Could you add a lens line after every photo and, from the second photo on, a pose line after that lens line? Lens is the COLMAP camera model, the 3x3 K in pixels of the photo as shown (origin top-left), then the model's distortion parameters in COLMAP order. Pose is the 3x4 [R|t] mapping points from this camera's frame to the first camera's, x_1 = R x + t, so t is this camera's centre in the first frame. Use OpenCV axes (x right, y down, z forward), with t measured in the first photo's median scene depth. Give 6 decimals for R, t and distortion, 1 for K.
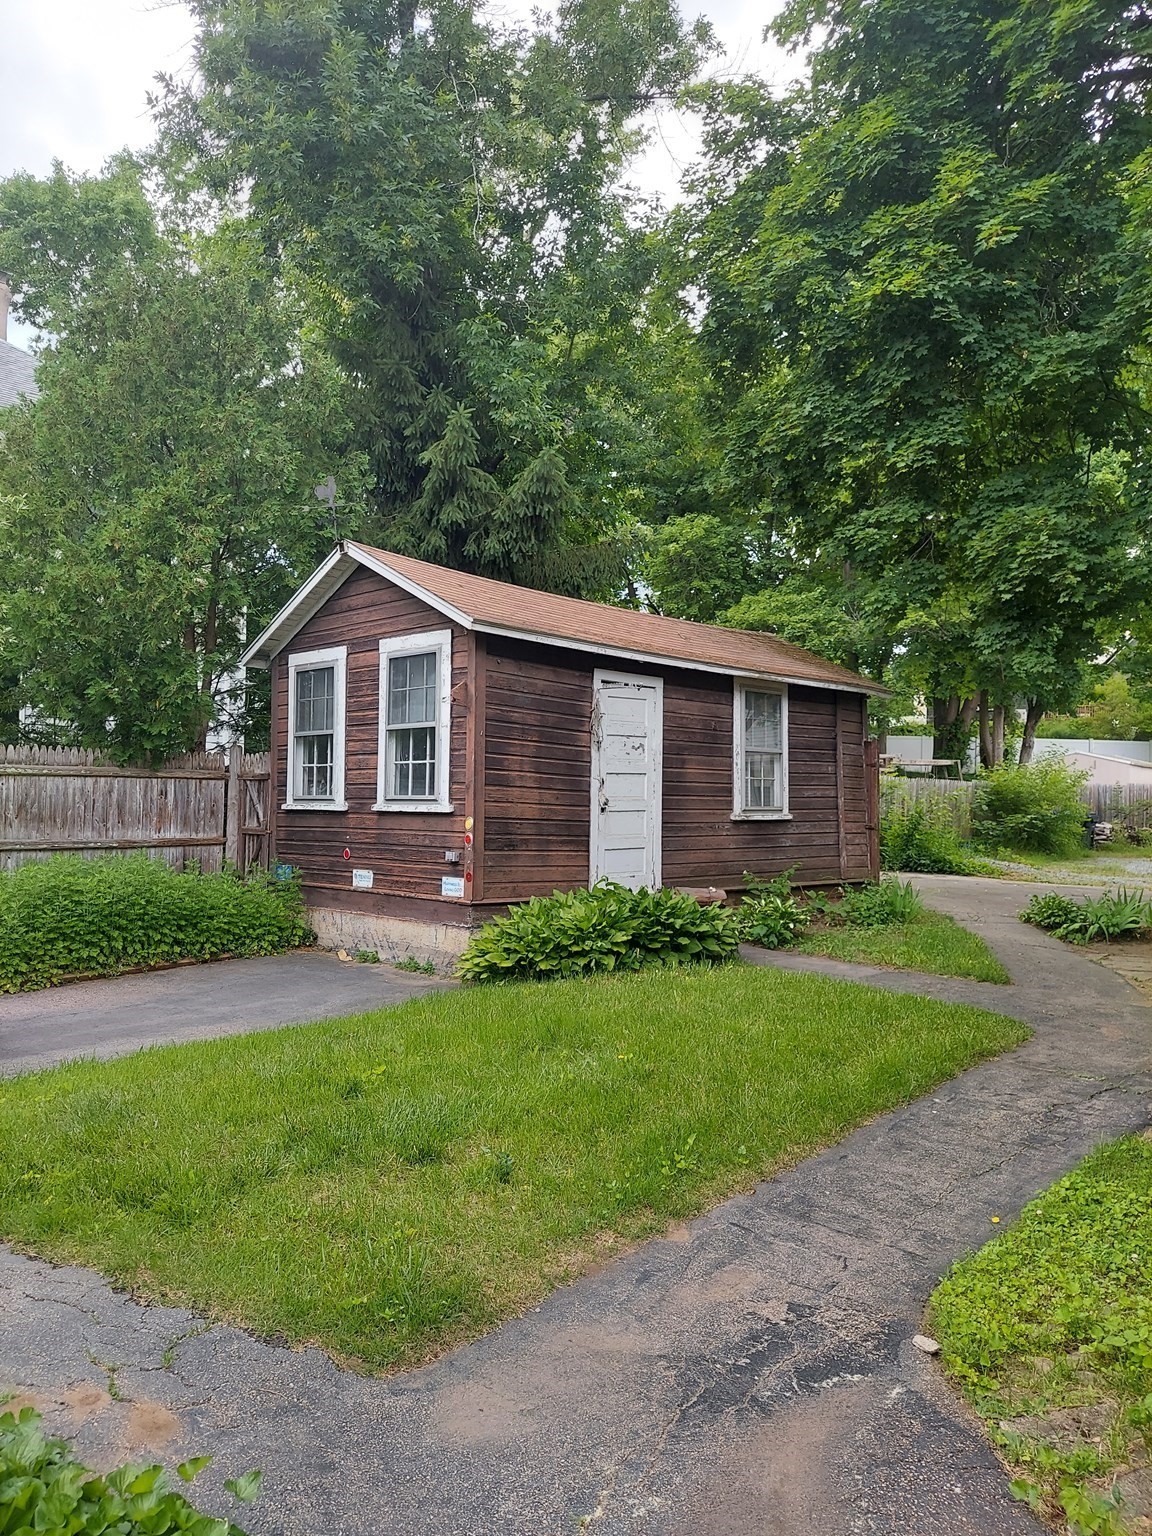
lens RADIAL K [[1114.5, 0, 576.3], [0, 1114.5, 767.2], [0, 0, 1]] dist [0.047215, -0.022954]
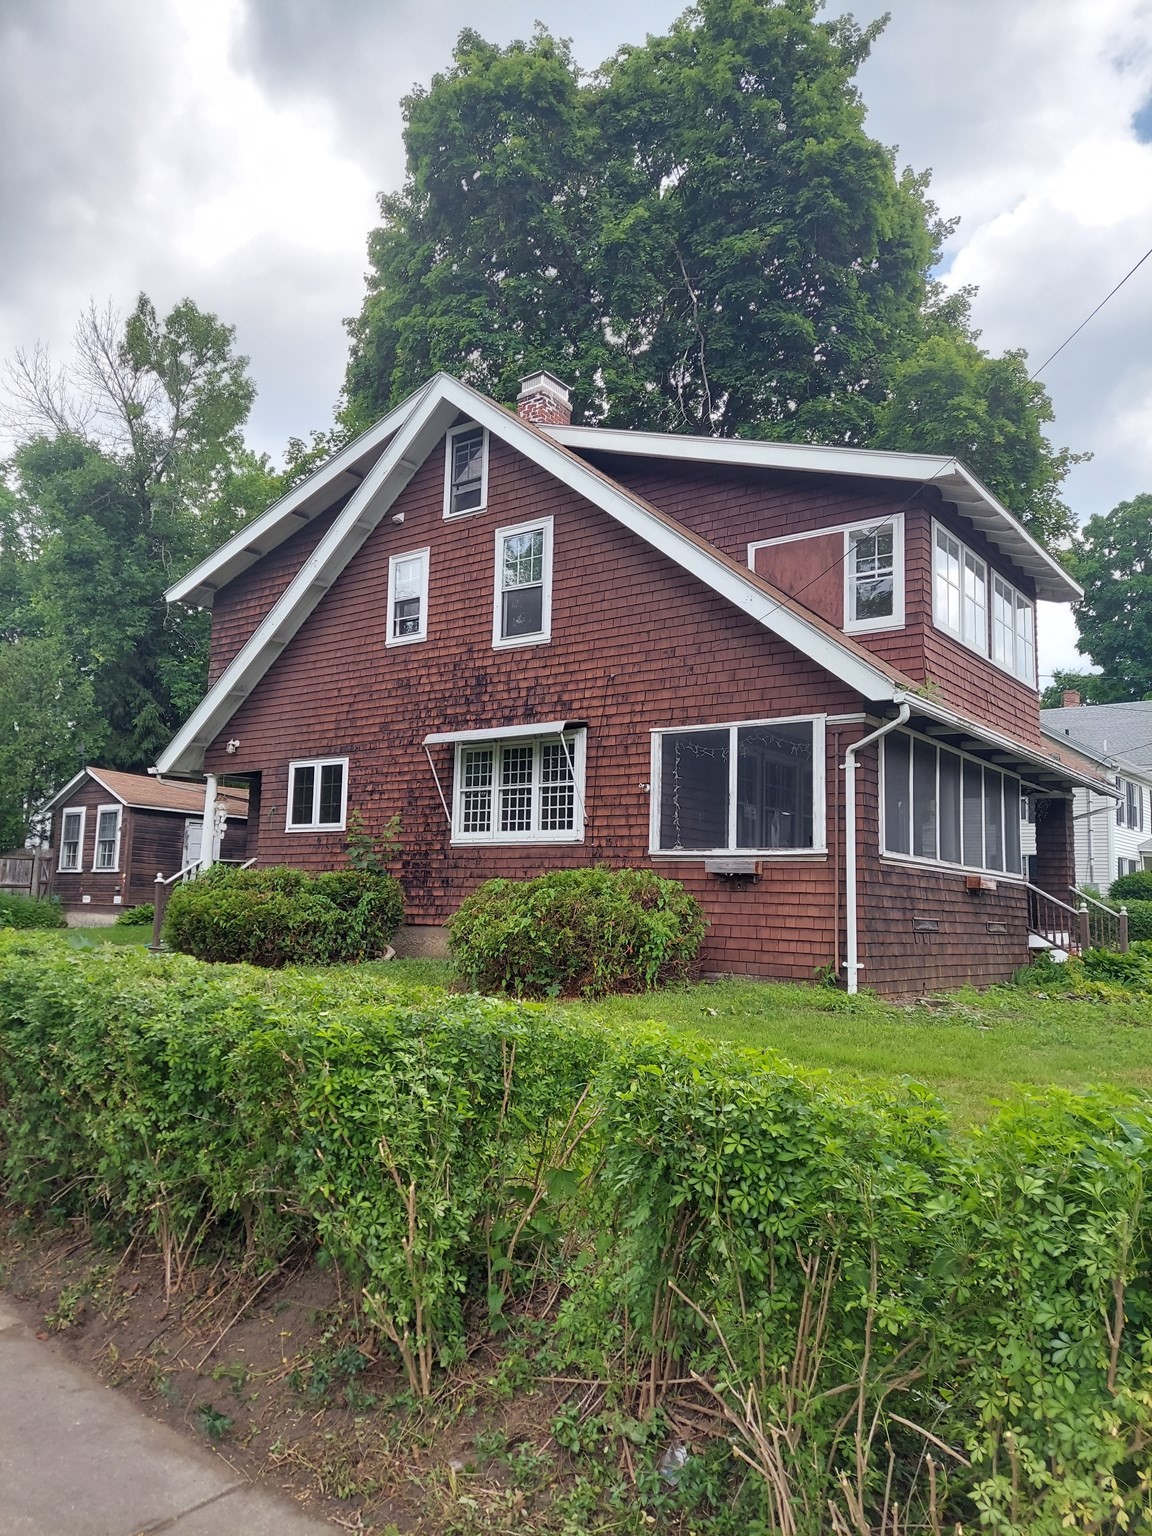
lens RADIAL K [[1114.5, 0, 576.3], [0, 1114.5, 767.9], [0, 0, 1]] dist [0.047215, -0.022954]
pose [[0.992856, 0.025770, 0.116506, 0.586898], [-0.015553, 0.996020, -0.087765, 0.009727], [-0.118304, 0.085326, 0.989305, -1.623206]]
